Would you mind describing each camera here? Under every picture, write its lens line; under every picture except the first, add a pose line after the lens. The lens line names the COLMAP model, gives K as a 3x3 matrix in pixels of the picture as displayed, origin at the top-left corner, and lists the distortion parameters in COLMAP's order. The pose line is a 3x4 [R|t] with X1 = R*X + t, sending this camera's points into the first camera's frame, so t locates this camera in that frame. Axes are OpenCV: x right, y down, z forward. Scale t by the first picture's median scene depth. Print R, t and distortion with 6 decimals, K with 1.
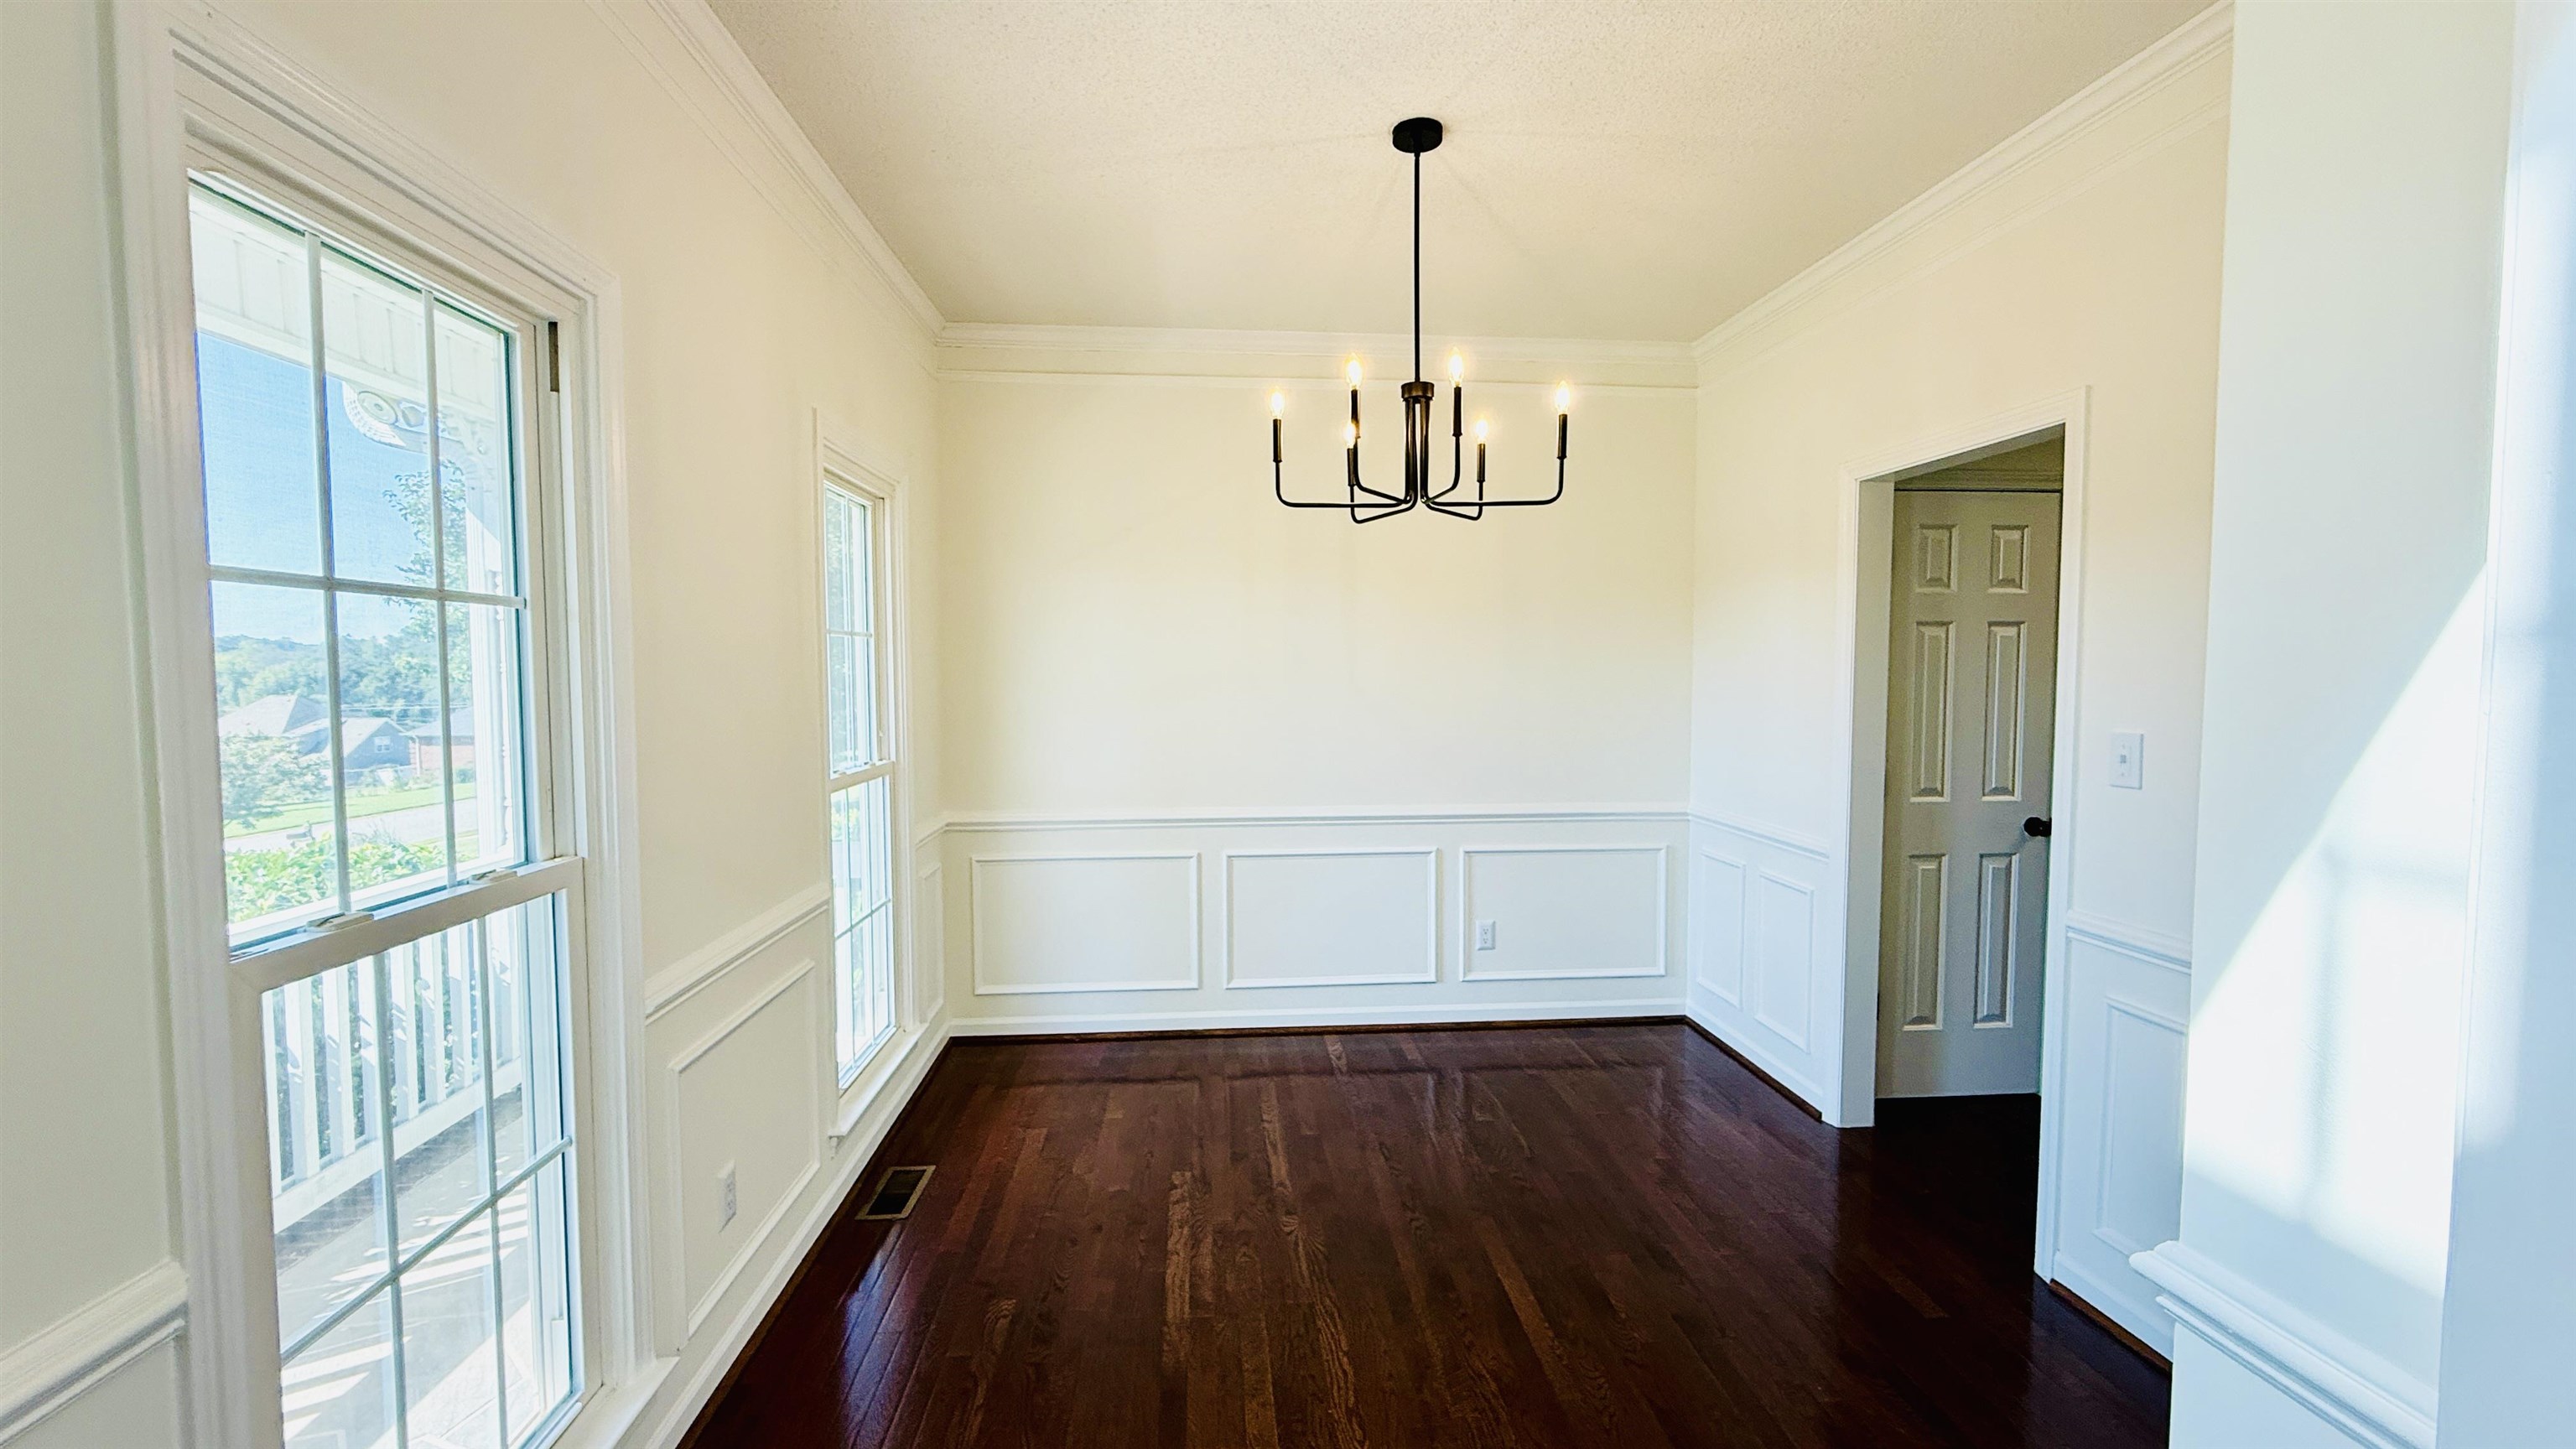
lens RADIAL K [[1034.0, 0, 1288.8], [0, 1034.0, 725.3], [0, 0, 1]] dist [0.000597, -0.000135]
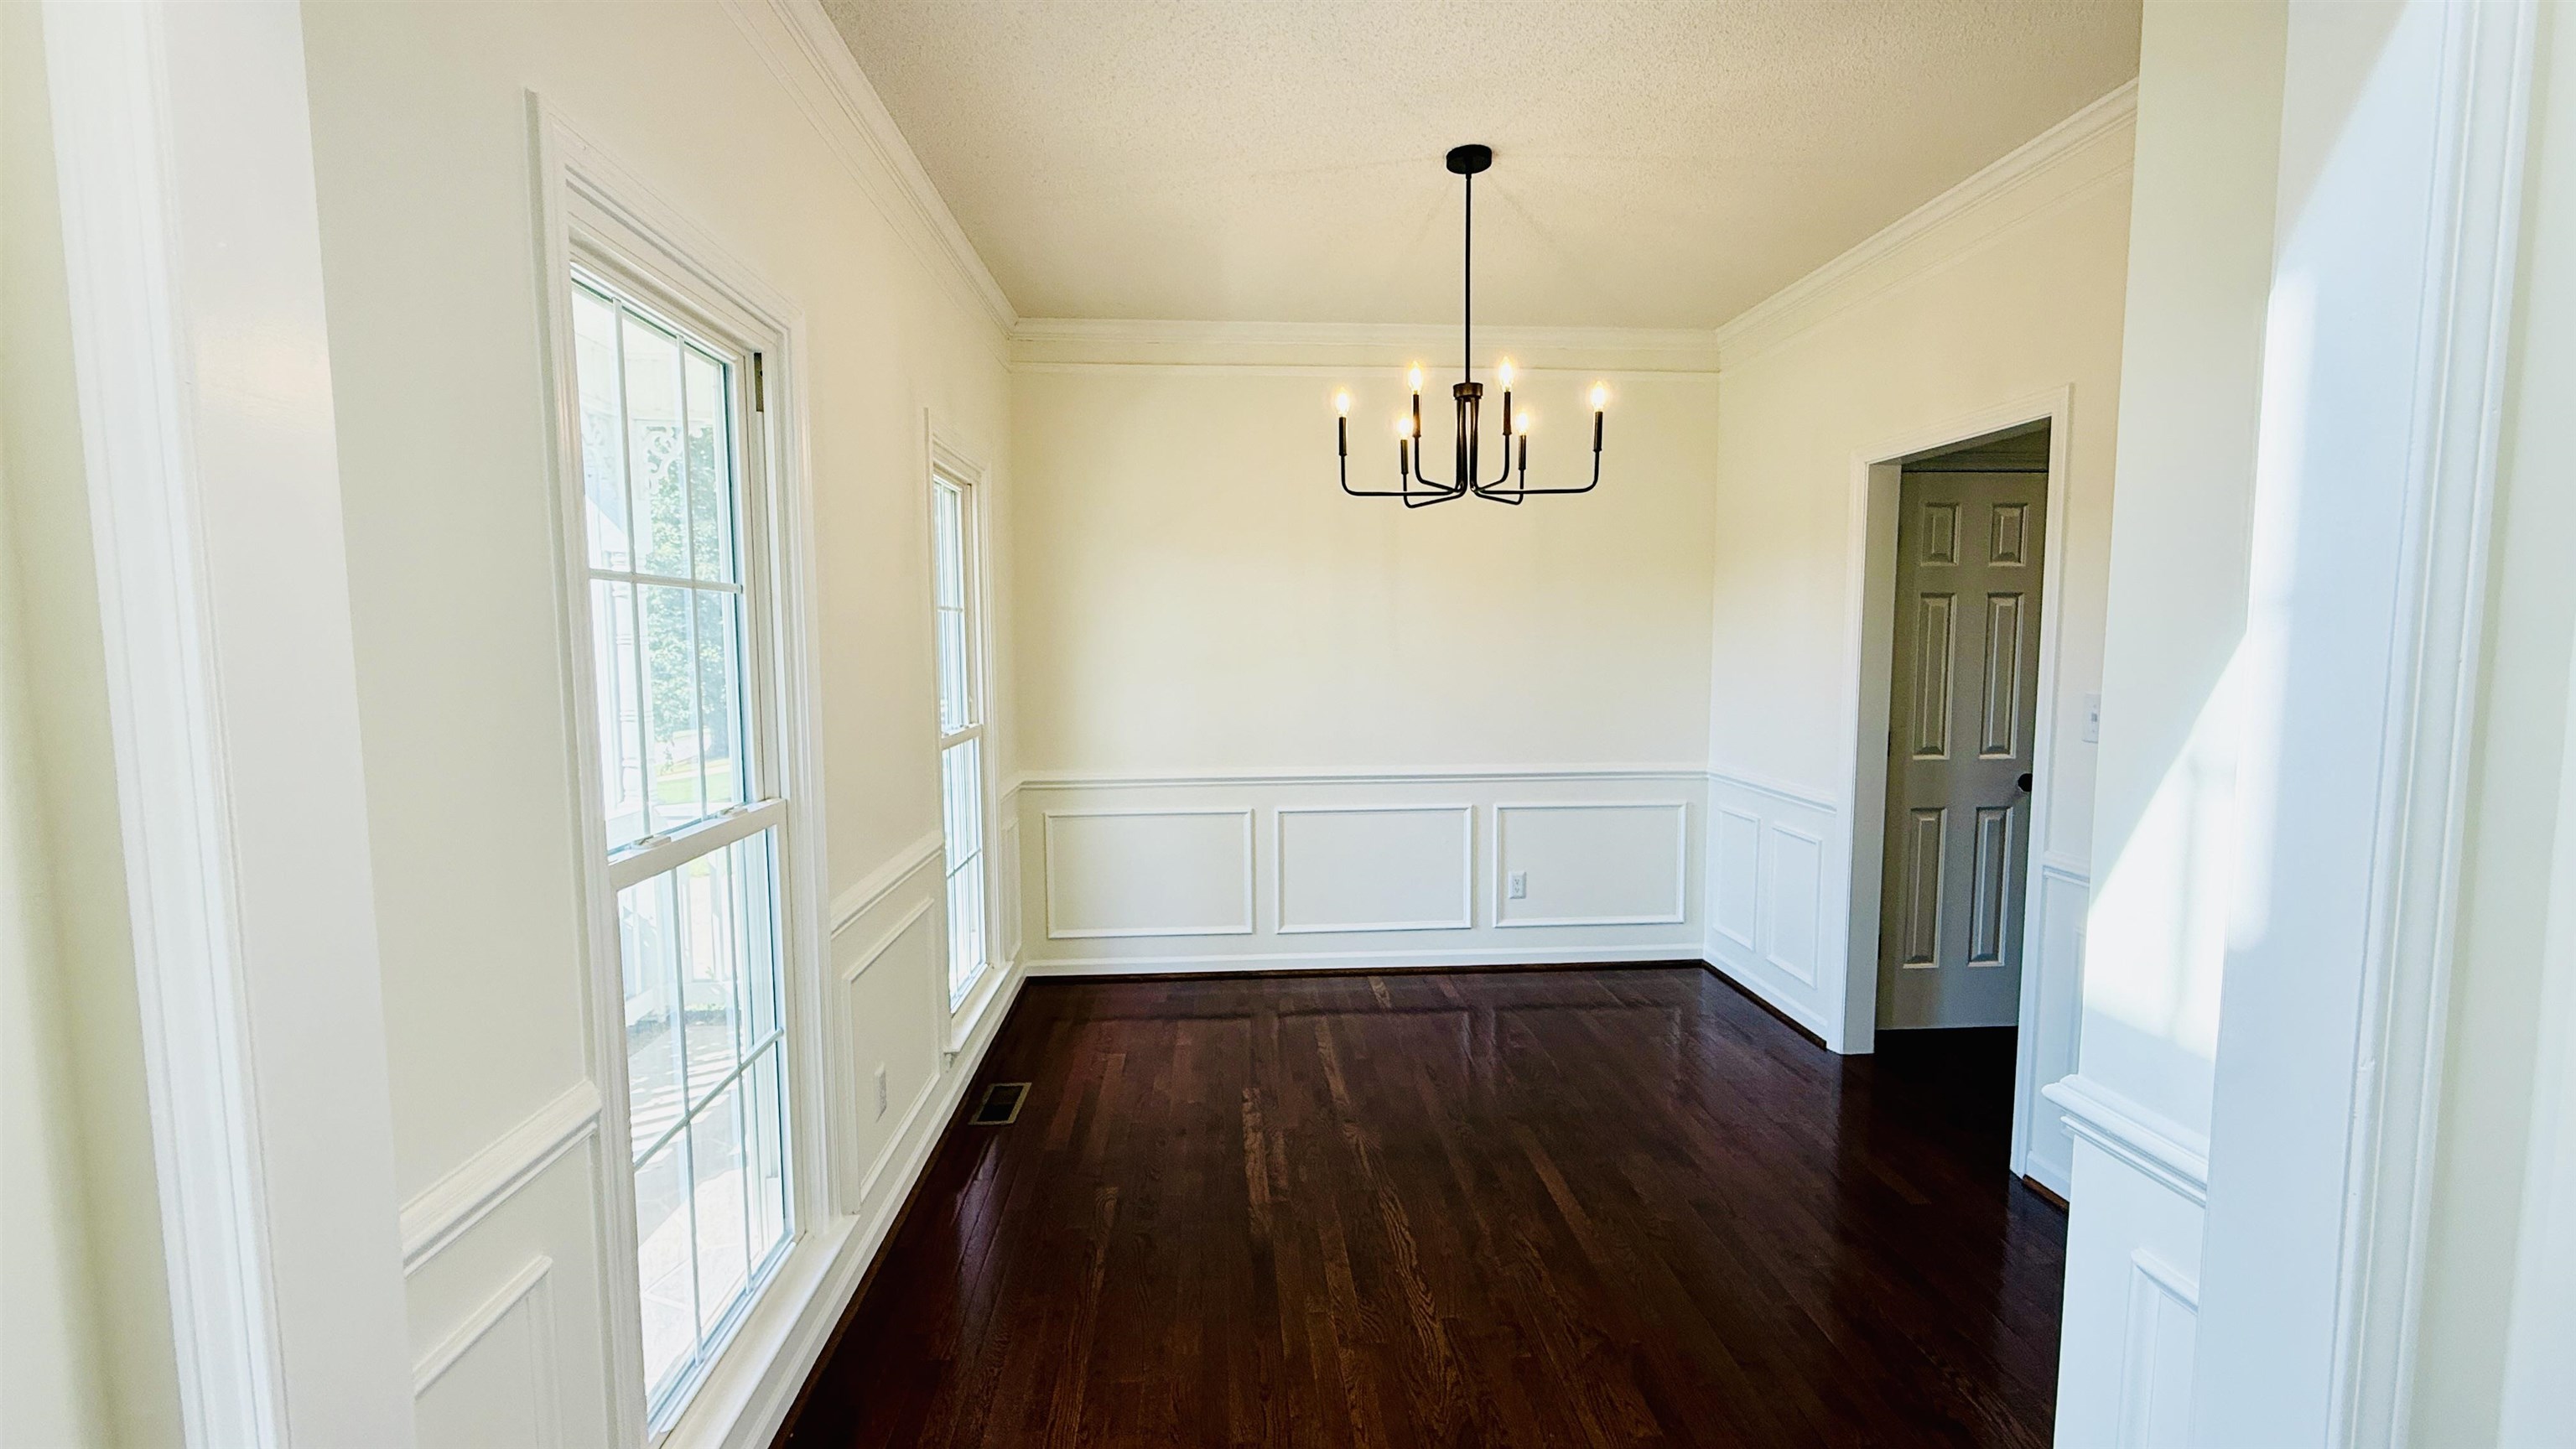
lens RADIAL K [[1034.0, 0, 1286.6], [0, 1034.0, 726.1], [0, 0, 1]] dist [0.000597, -0.000135]
pose [[0.999838, -0.002077, -0.017858, -0.051051], [0.002639, 0.999499, 0.031541, 0.003616], [0.017784, -0.031583, 0.999343, -0.129760]]
